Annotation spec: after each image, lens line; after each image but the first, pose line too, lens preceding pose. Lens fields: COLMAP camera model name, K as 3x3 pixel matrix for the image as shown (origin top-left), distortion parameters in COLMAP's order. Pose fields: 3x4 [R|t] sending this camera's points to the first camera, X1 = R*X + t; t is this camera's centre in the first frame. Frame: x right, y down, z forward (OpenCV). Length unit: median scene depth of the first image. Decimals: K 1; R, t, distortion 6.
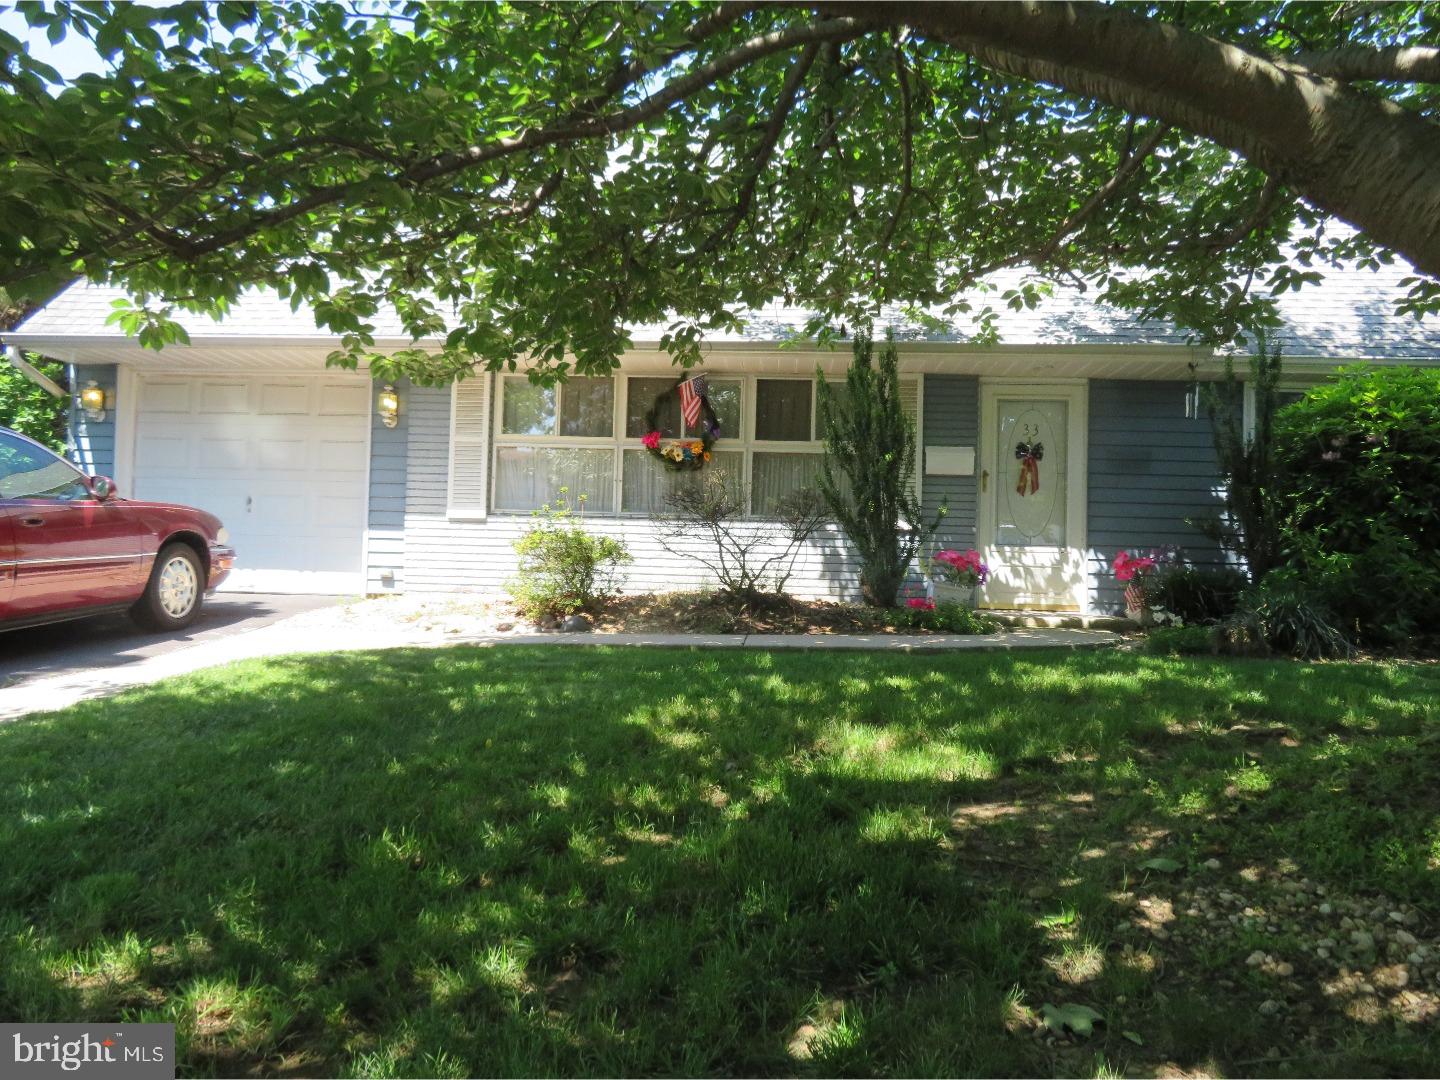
lens RADIAL K [[1037.0, 0, 720.0], [0, 1037.0, 540.0], [0, 0, 1]] dist [-0.006669, 0.001270]
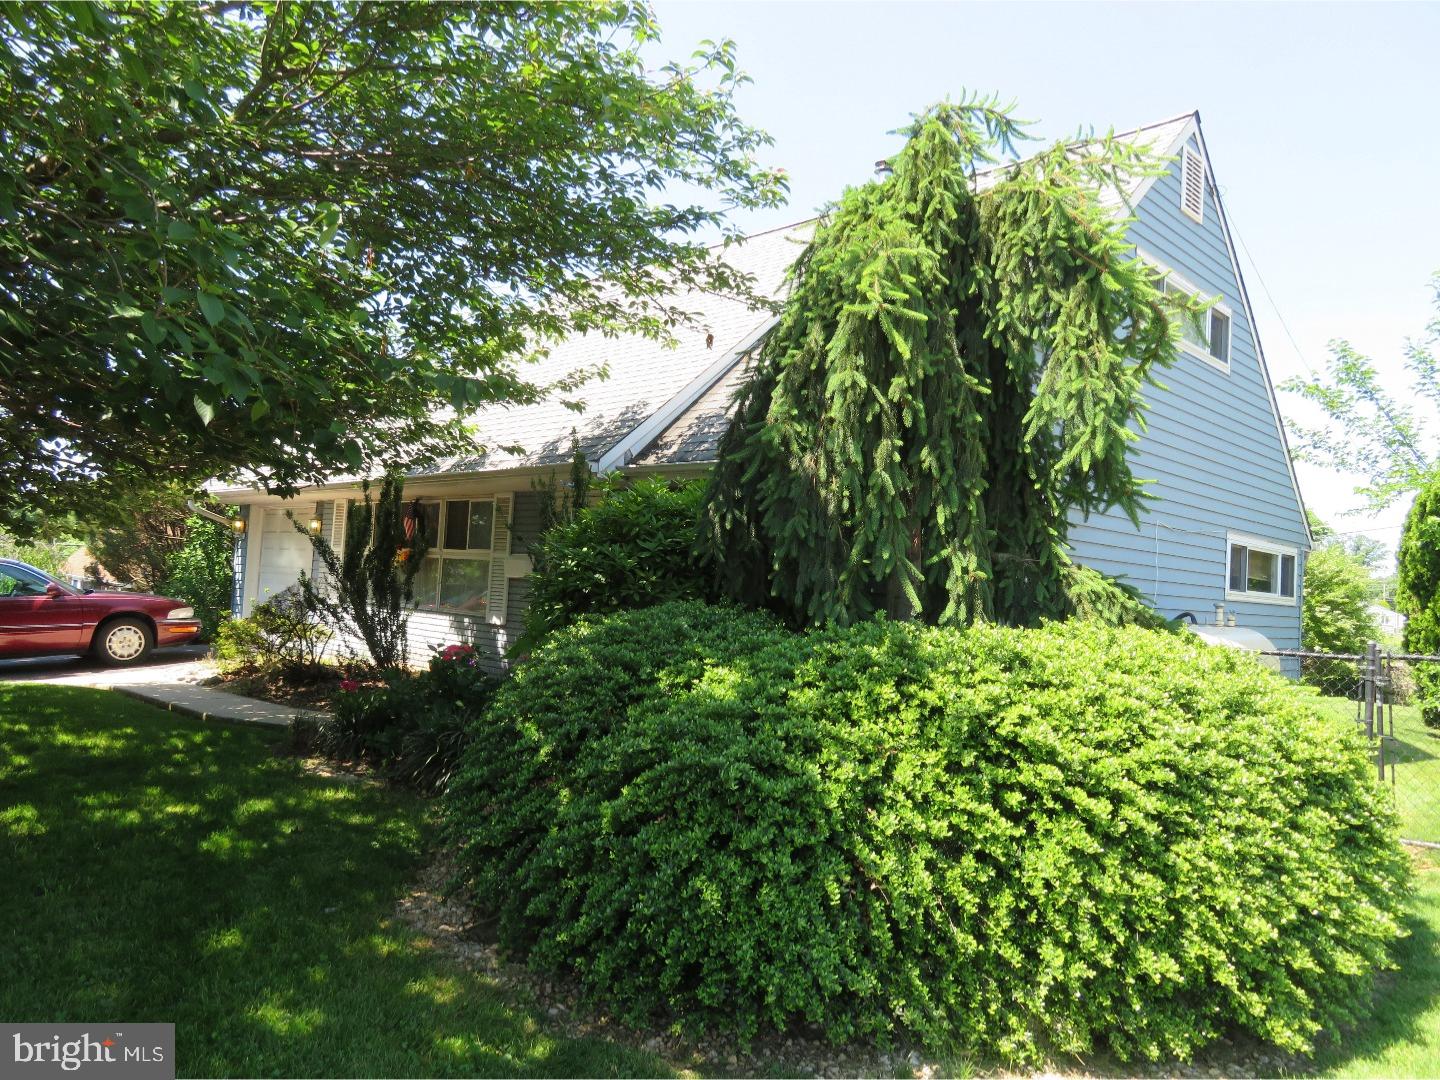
lens RADIAL K [[1037.0, 0, 720.0], [0, 1037.0, 540.0], [0, 0, 1]] dist [-0.006669, 0.001270]
pose [[0.737407, -0.012391, -0.675335, 1.158718], [-0.017218, 0.999162, -0.037134, -0.066669], [0.675229, 0.039011, 0.736576, 0.294161]]
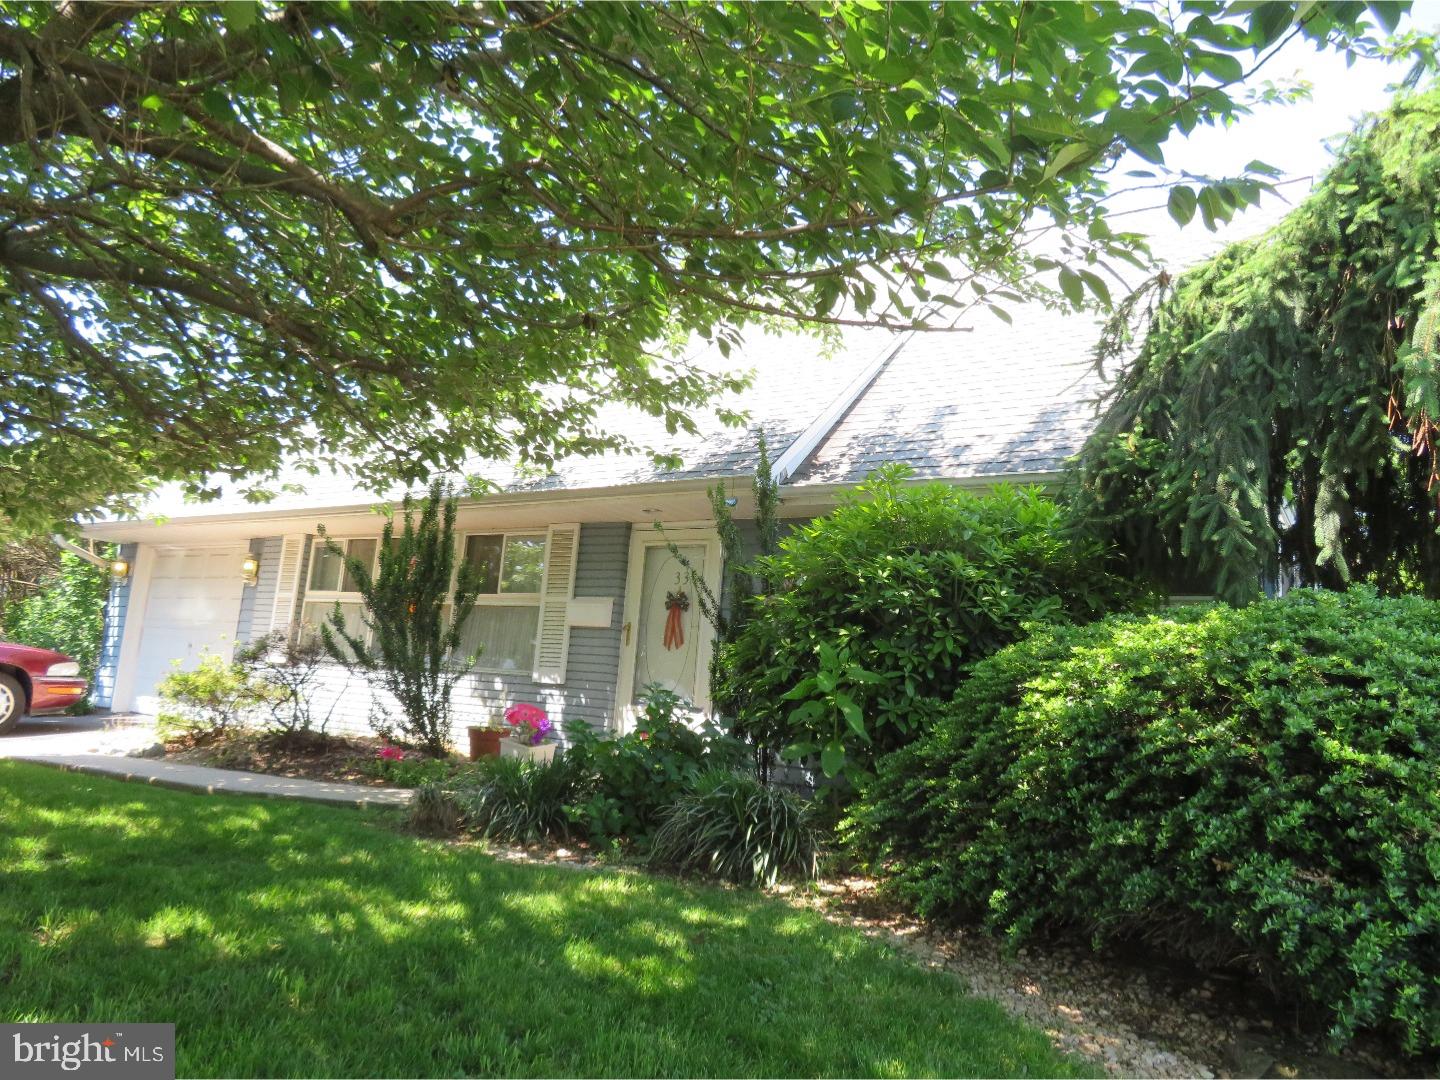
lens RADIAL K [[1037.0, 0, 720.0], [0, 1037.0, 540.0], [0, 0, 1]] dist [-0.006669, 0.001270]
pose [[0.861194, -0.038257, -0.506834, 0.800259], [-0.041071, 0.988665, -0.144413, -0.009477], [0.506614, 0.145184, 0.849861, 0.241046]]
